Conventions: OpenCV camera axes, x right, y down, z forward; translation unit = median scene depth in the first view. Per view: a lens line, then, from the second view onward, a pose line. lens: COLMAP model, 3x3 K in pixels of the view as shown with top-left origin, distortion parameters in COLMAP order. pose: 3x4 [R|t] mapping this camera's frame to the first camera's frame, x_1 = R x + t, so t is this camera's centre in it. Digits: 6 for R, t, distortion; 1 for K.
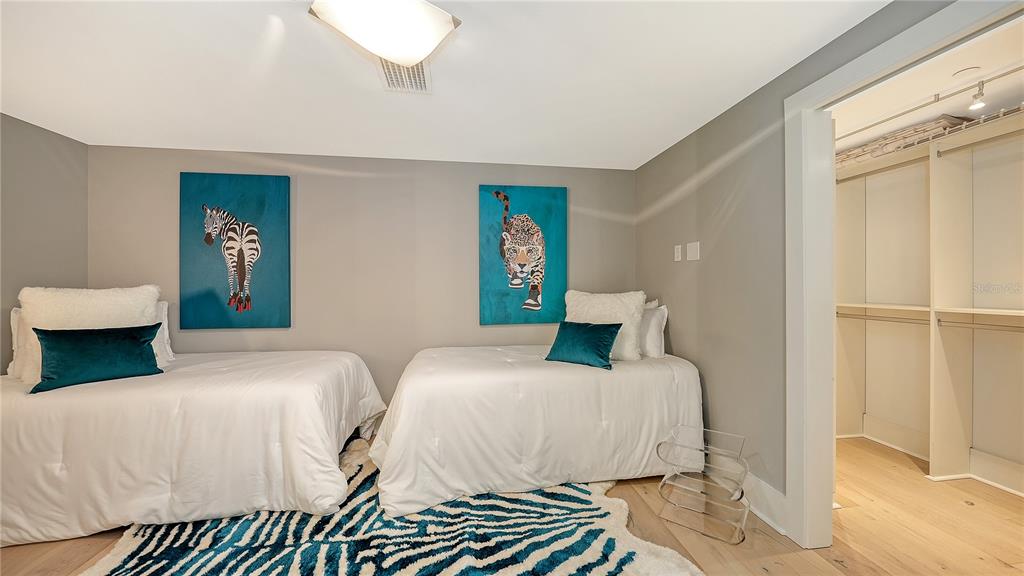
lens RADIAL K [[359.3, 0, 512.0], [0, 359.3, 285.3], [0, 0, 1]] dist [0.000104, -0.000010]
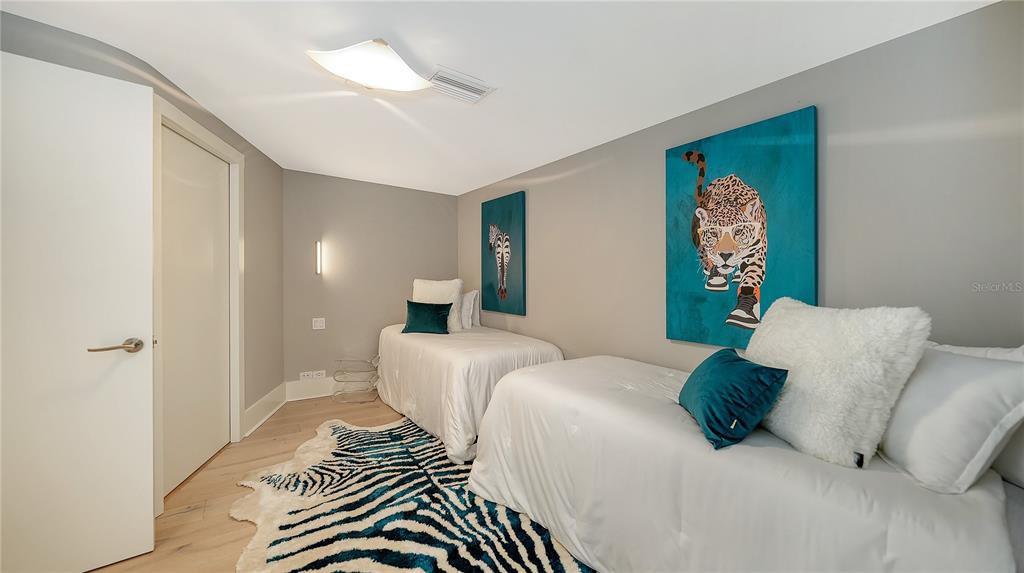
lens RADIAL K [[380.8, 0, 510.4], [0, 380.8, 285.1], [0, 0, 1]] dist [-0.000781, -0.000229]
pose [[0.451189, 0.024669, -0.892087, 0.516471], [-0.023448, 0.999600, 0.015783, -0.005161], [0.892120, 0.013797, 0.451587, 0.391316]]
